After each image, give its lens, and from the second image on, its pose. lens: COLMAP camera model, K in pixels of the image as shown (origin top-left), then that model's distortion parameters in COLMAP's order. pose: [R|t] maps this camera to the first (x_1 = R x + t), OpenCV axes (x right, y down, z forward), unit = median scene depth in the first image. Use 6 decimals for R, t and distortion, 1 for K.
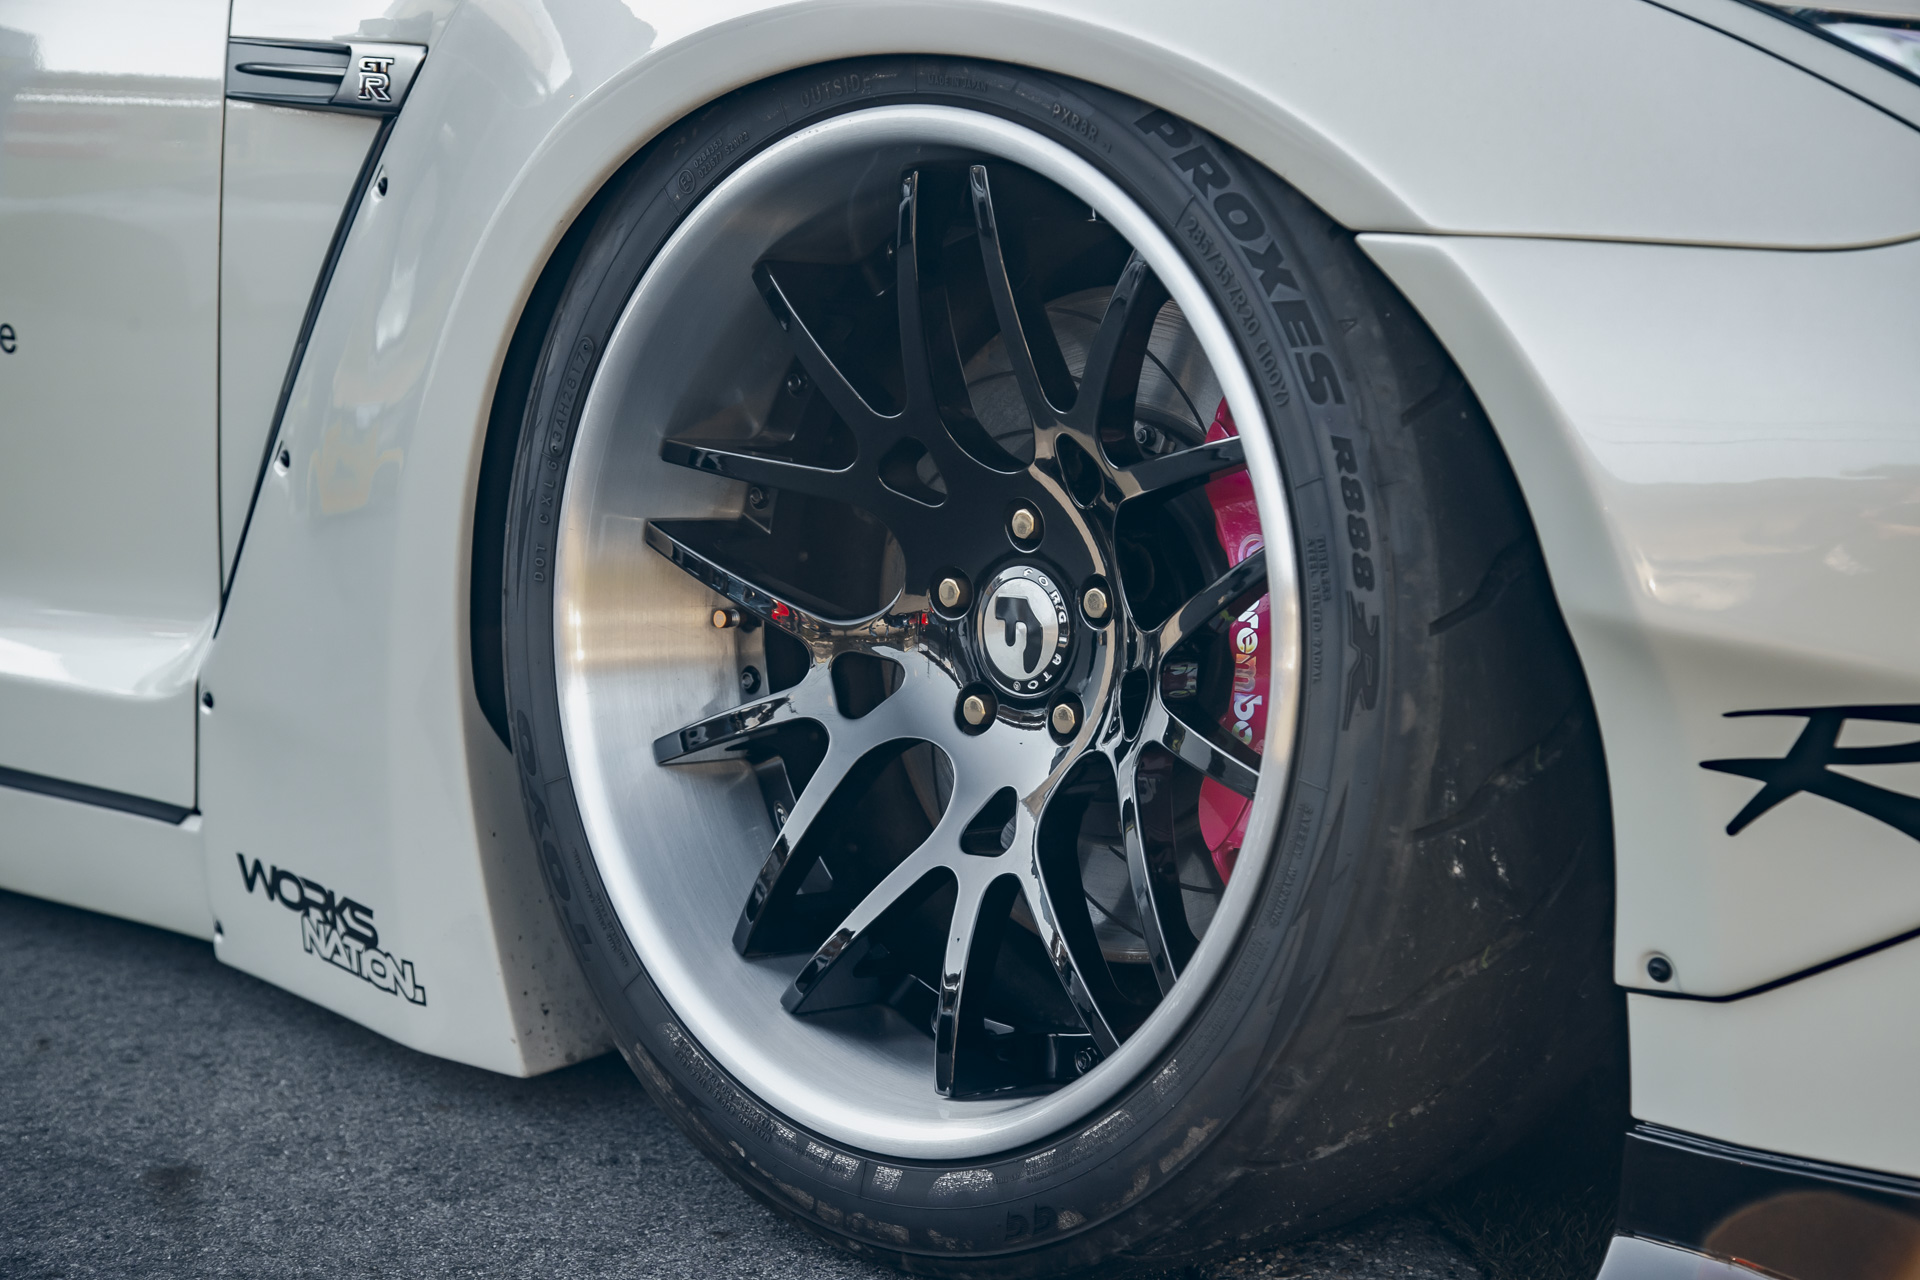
lens RADIAL K [[3330.7, 0, 960.0], [0, 3330.7, 640.0], [0, 0, 1]] dist [0.181589, 0.370686]
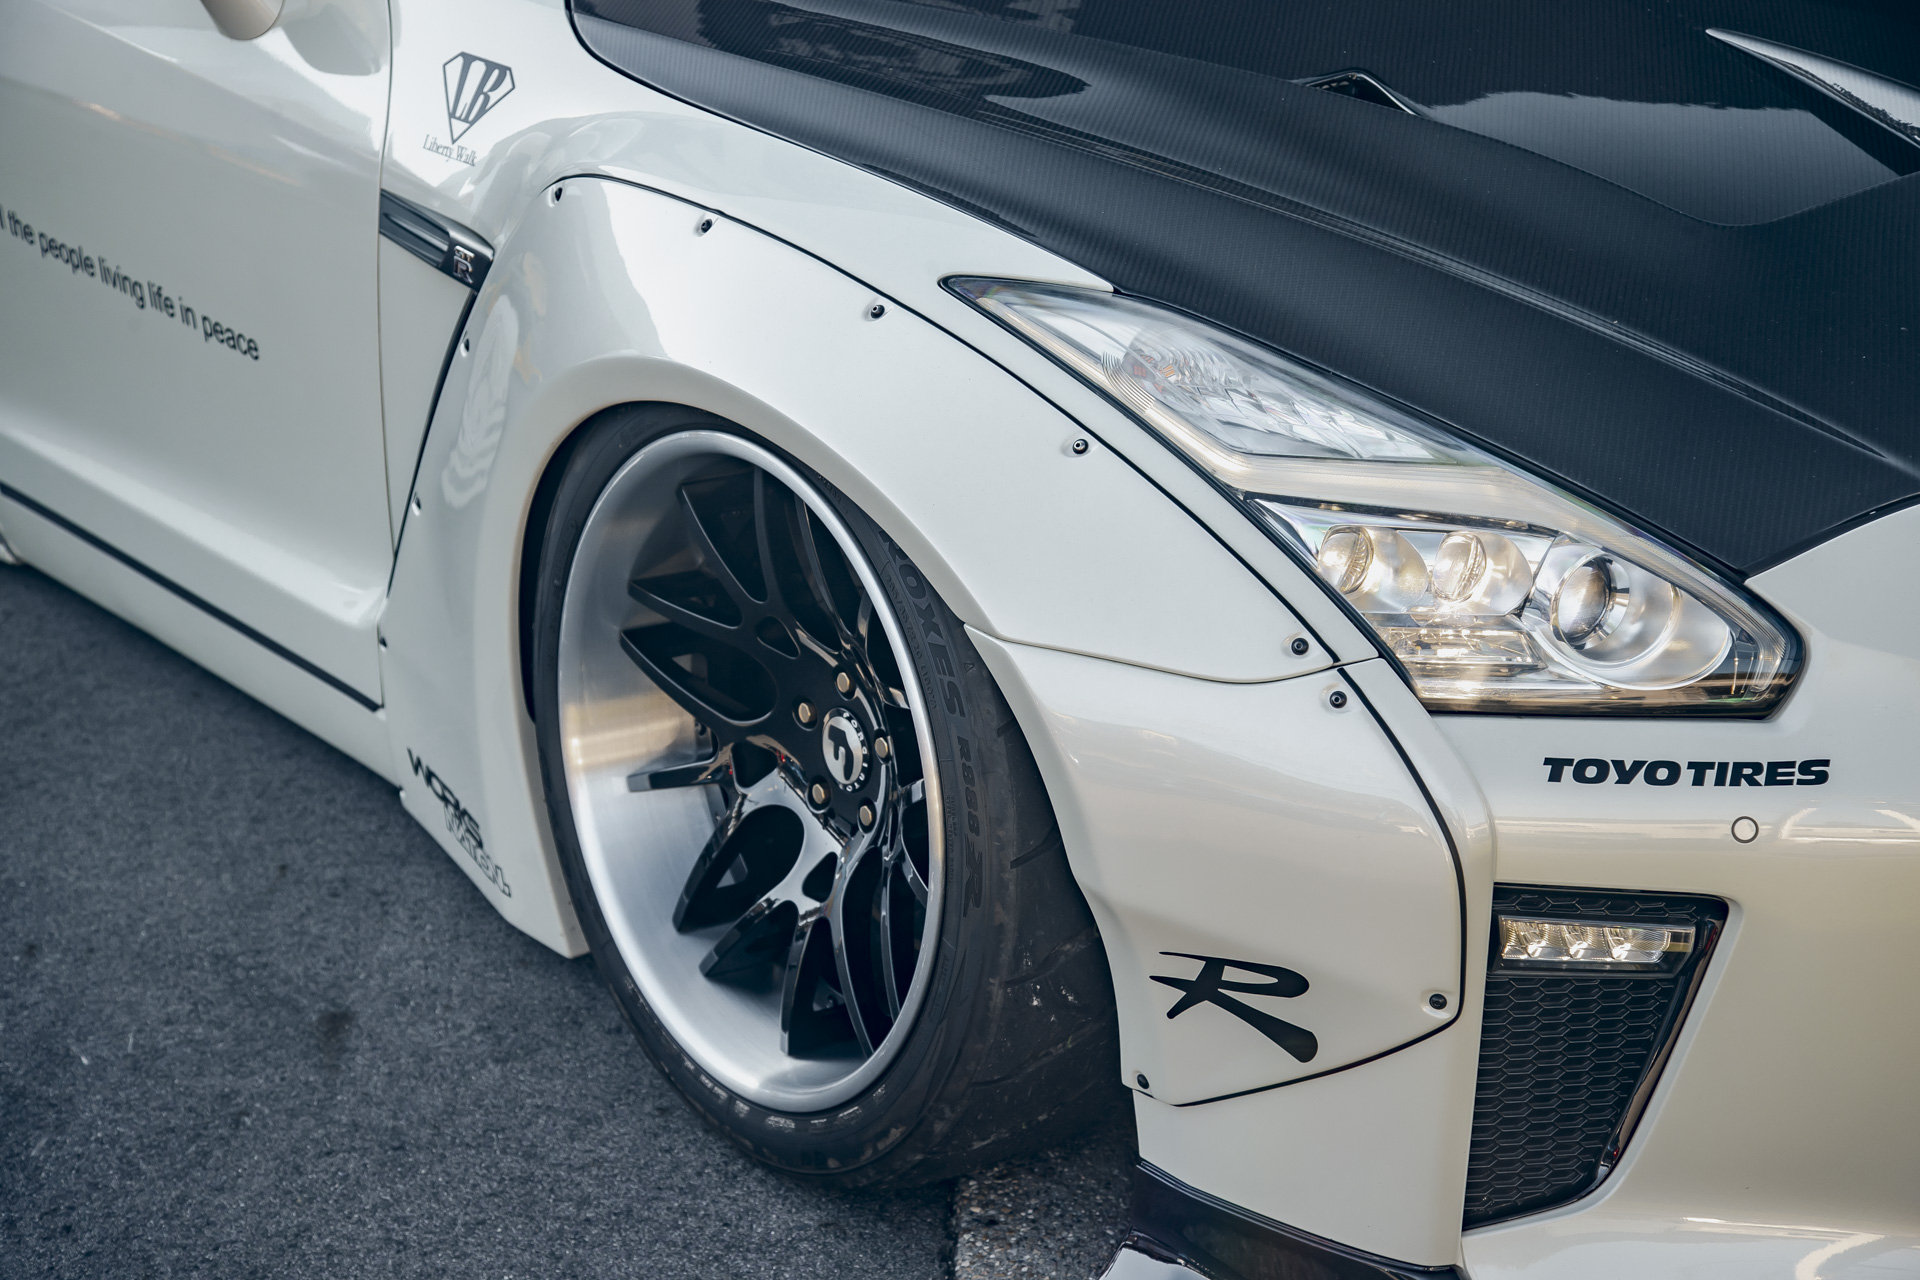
lens RADIAL K [[3330.7, 0, 960.0], [0, 3330.7, 640.0], [0, 0, 1]] dist [0.181589, 0.370686]
pose [[0.989469, 0.038380, -0.139561, 0.276982], [-0.008700, 0.978231, 0.207335, -0.361787], [0.144481, -0.203938, 0.968264, -0.426152]]
